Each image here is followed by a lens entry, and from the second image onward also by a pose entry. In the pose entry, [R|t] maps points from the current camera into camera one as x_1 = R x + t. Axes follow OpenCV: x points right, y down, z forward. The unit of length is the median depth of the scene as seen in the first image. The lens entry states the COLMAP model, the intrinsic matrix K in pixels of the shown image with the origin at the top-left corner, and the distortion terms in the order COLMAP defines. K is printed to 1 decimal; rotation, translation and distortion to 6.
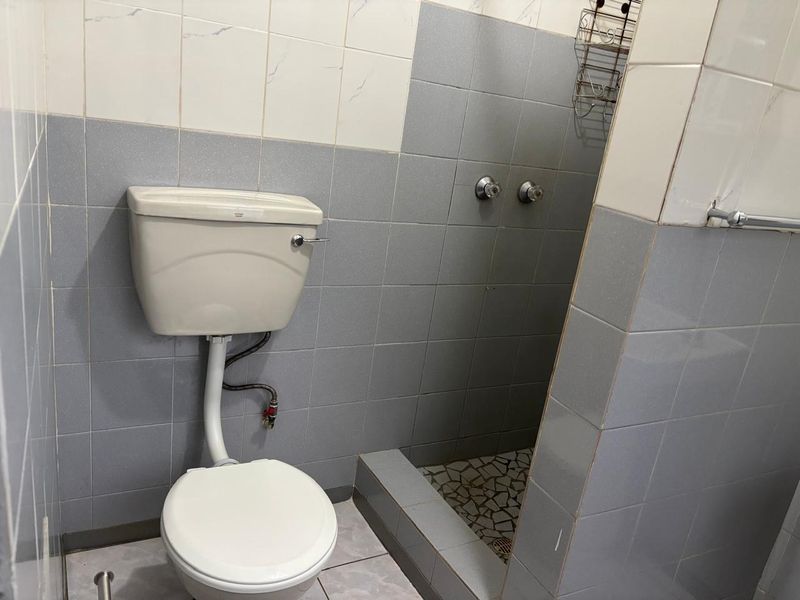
lens RADIAL K [[615.9, 0, 400.0], [0, 615.9, 300.0], [0, 0, 1]] dist [0.037902, -0.047006]
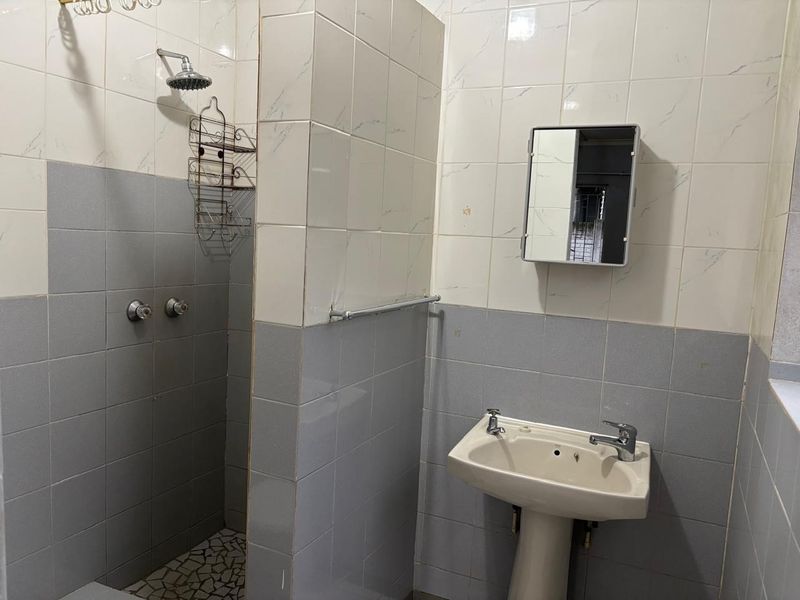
lens RADIAL K [[599.6, 0, 400.0], [0, 599.6, 300.0], [0, 0, 1]] dist [-0.003013, -0.003683]
pose [[0.799297, -0.165882, 0.577587, -0.102270], [0.241850, 0.968668, -0.056485, -0.024769], [-0.550121, 0.184838, 0.814372, -0.145483]]
